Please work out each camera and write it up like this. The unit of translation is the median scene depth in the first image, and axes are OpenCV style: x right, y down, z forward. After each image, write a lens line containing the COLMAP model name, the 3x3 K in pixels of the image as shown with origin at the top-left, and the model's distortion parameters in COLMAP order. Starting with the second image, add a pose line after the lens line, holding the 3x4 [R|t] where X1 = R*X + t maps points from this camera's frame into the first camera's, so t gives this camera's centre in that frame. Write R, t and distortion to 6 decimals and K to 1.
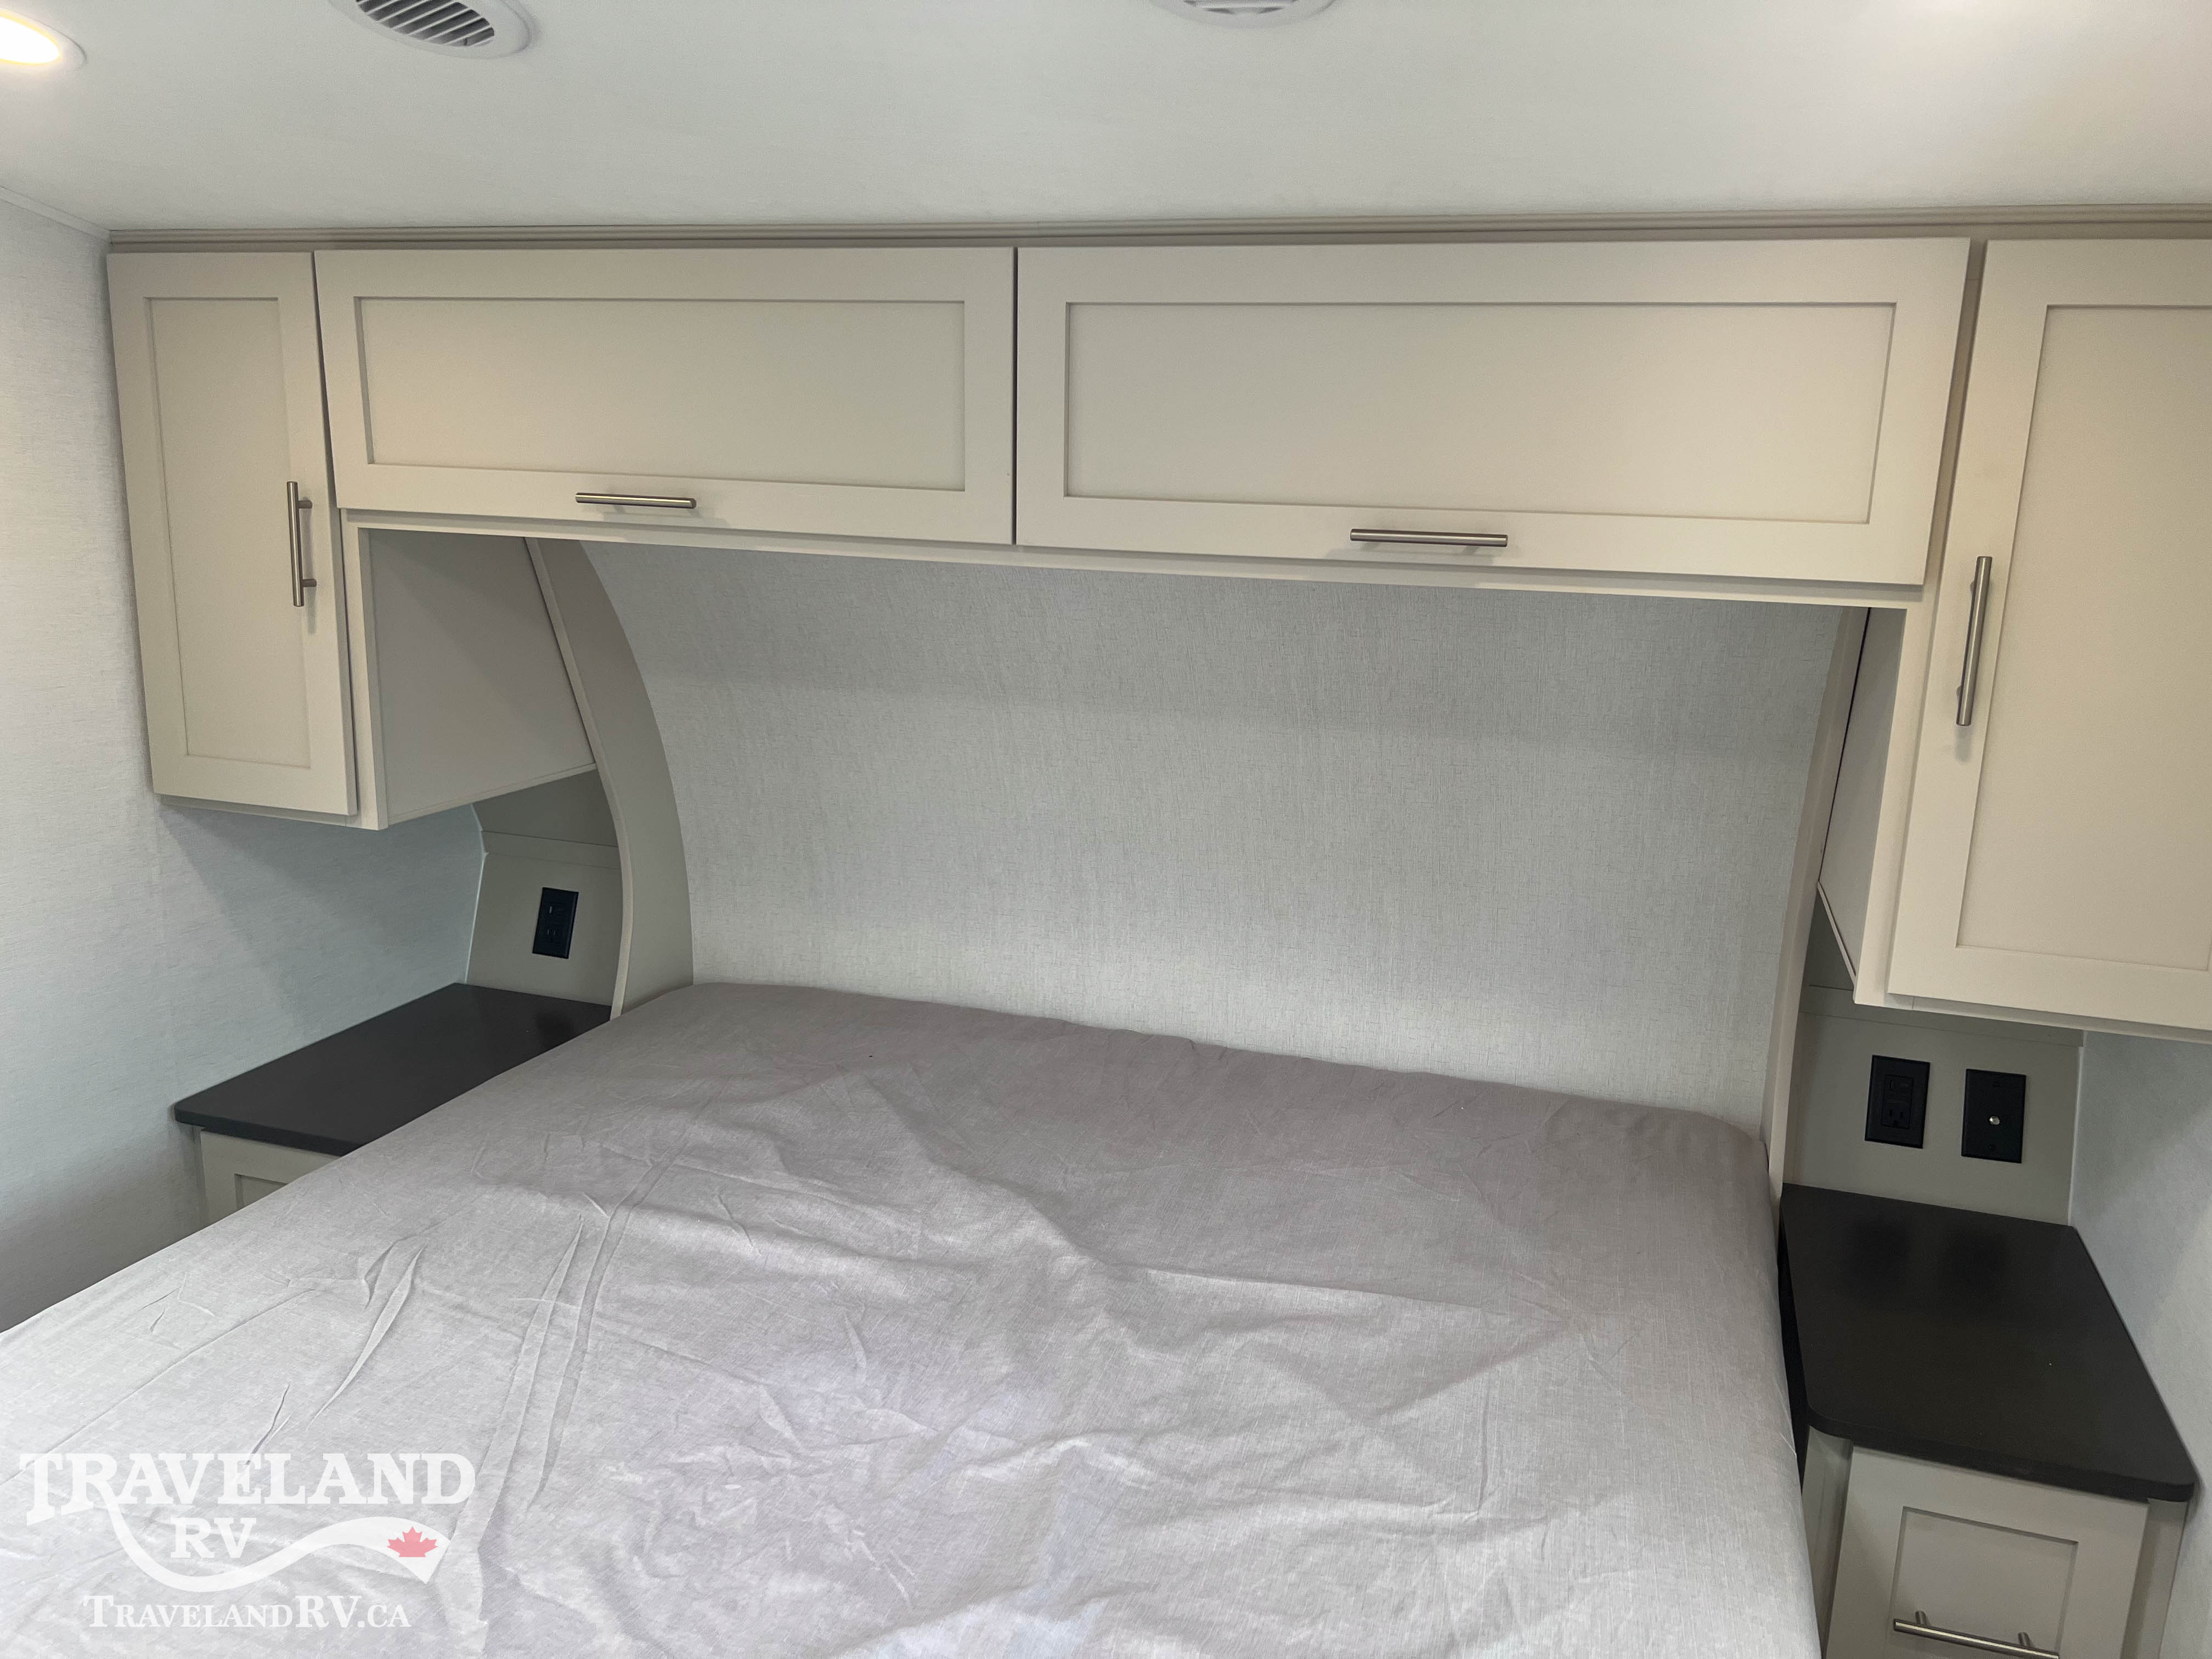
lens RADIAL K [[1660.5, 0, 1134.8], [0, 1660.5, 805.7], [0, 0, 1]] dist [0.054594, -0.065373]
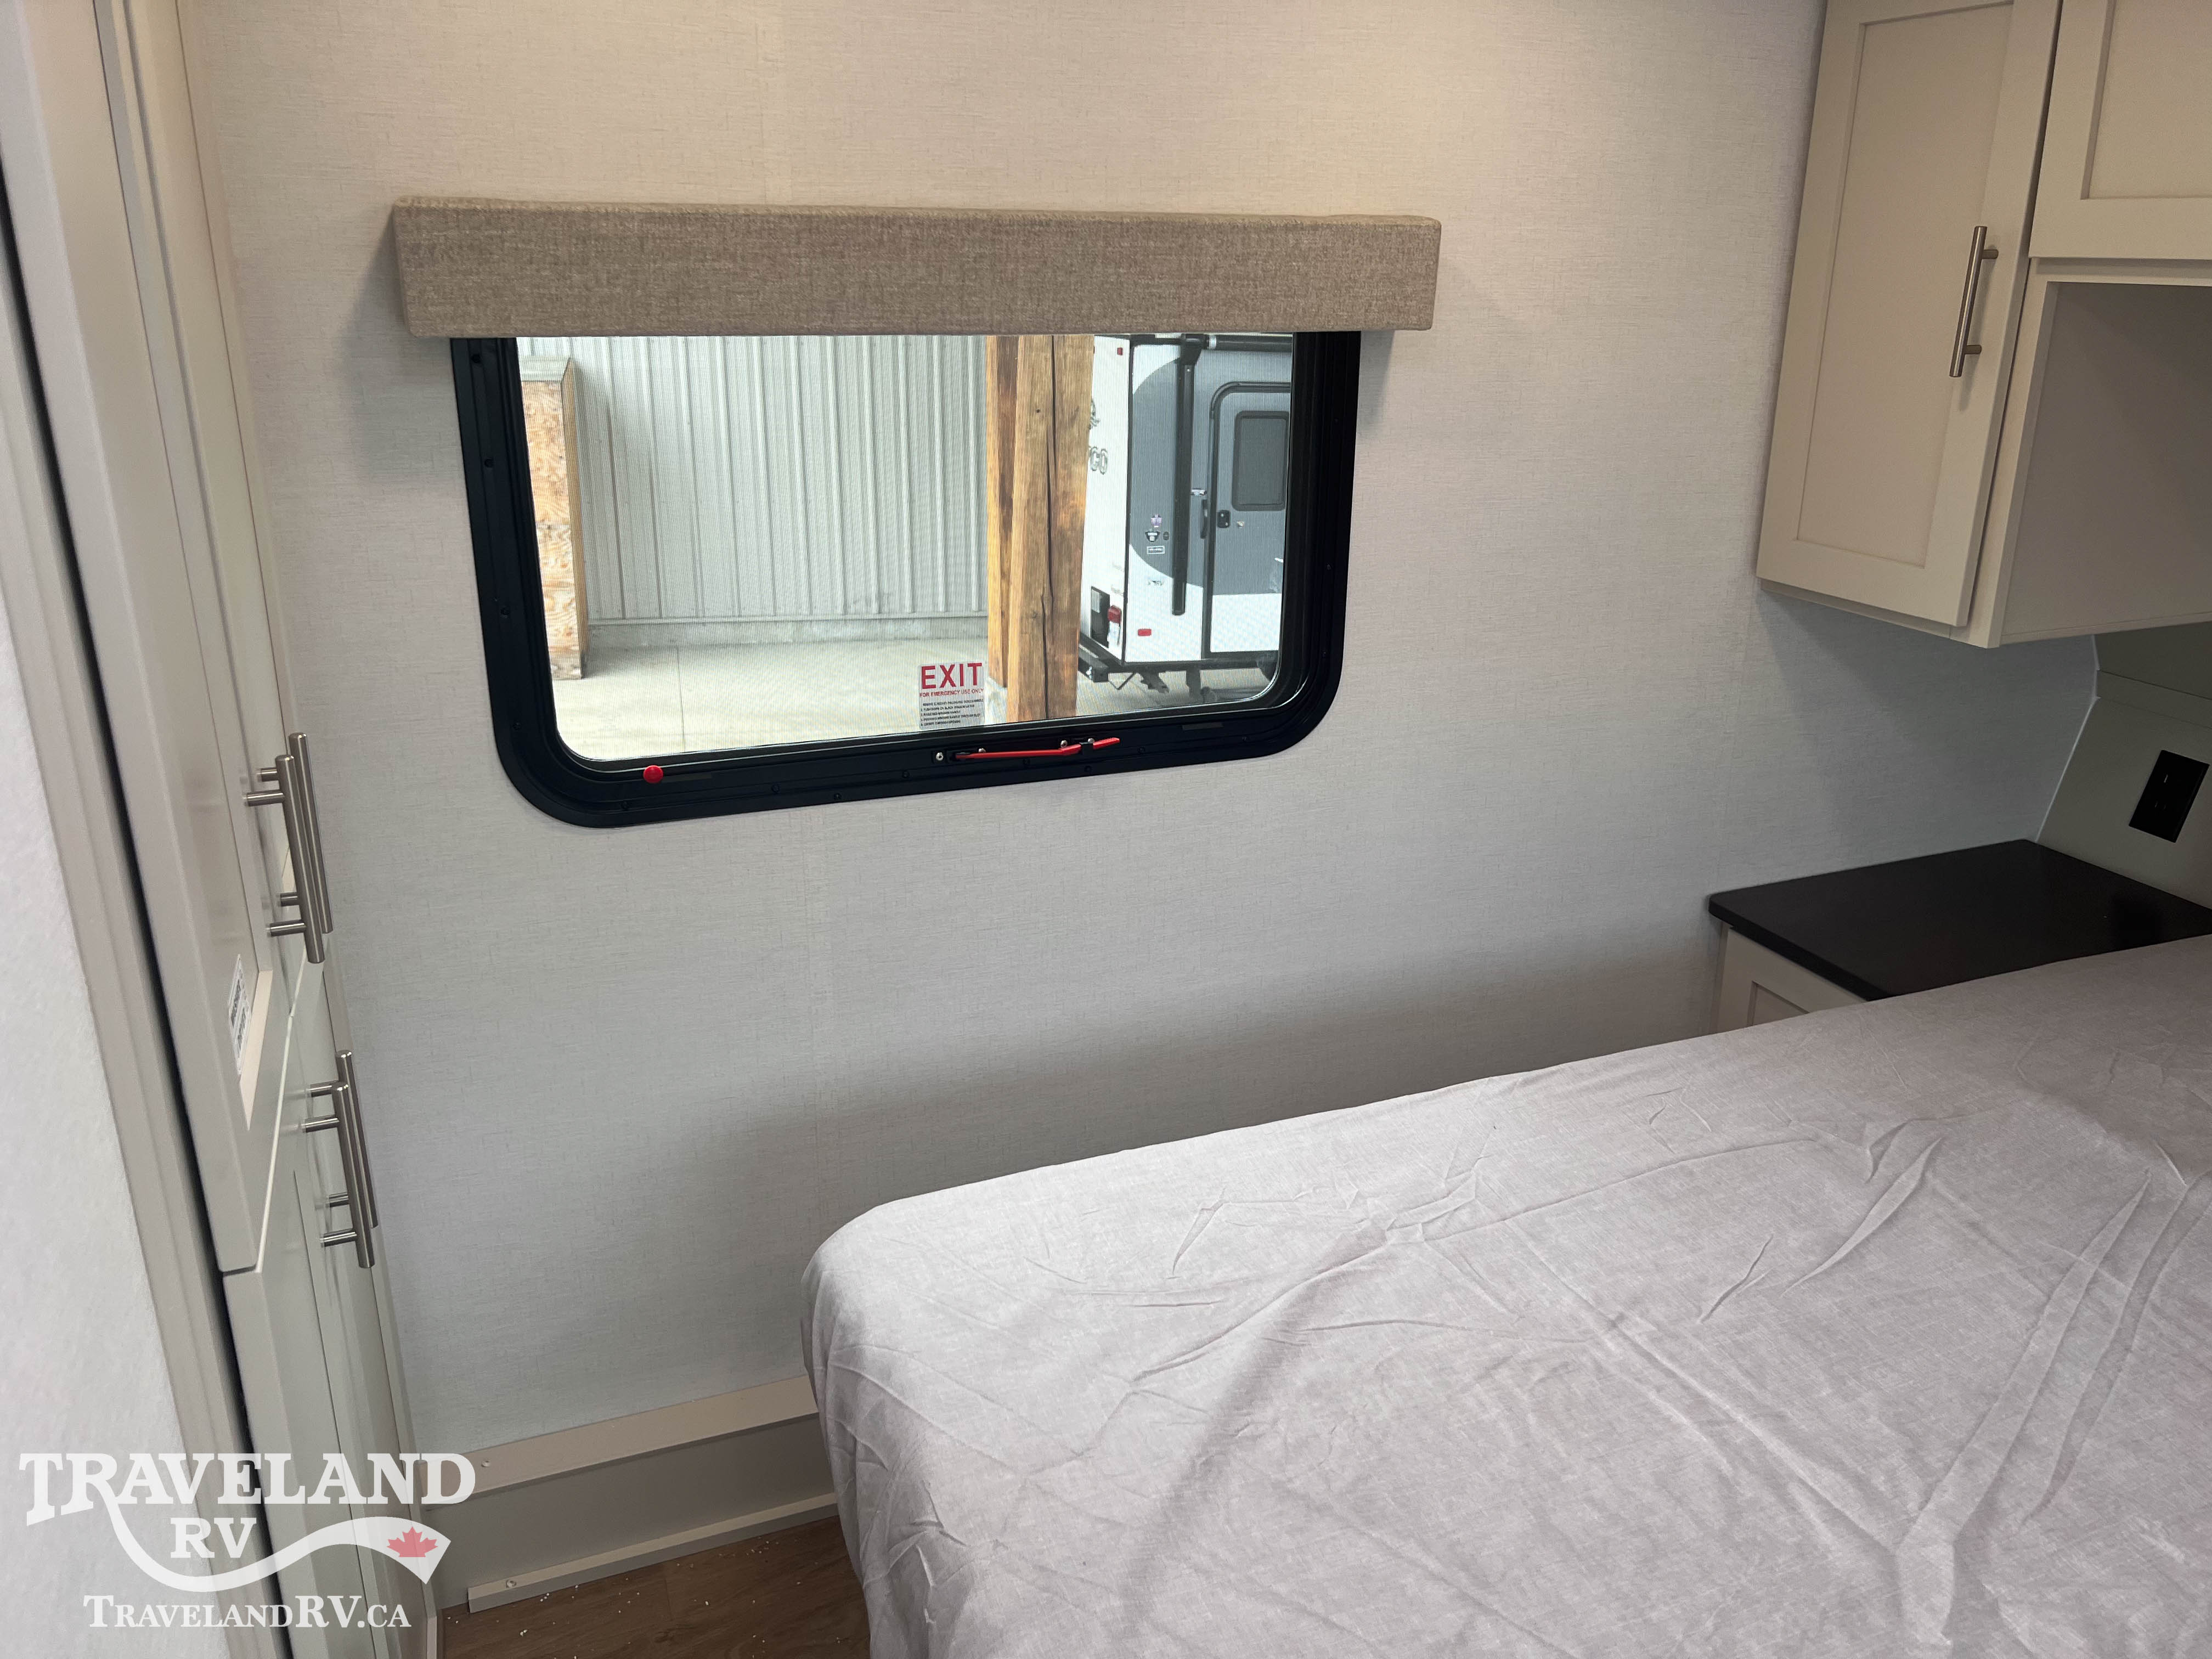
lens RADIAL K [[1660.5, 0, 1119.9], [0, 1660.5, 808.0], [0, 0, 1]] dist [0.054594, -0.065373]
pose [[0.629823, 0.216557, -0.745940, -0.092500], [-0.137093, 0.976264, 0.167670, 0.014355], [0.764545, -0.003339, 0.644562, 0.136722]]
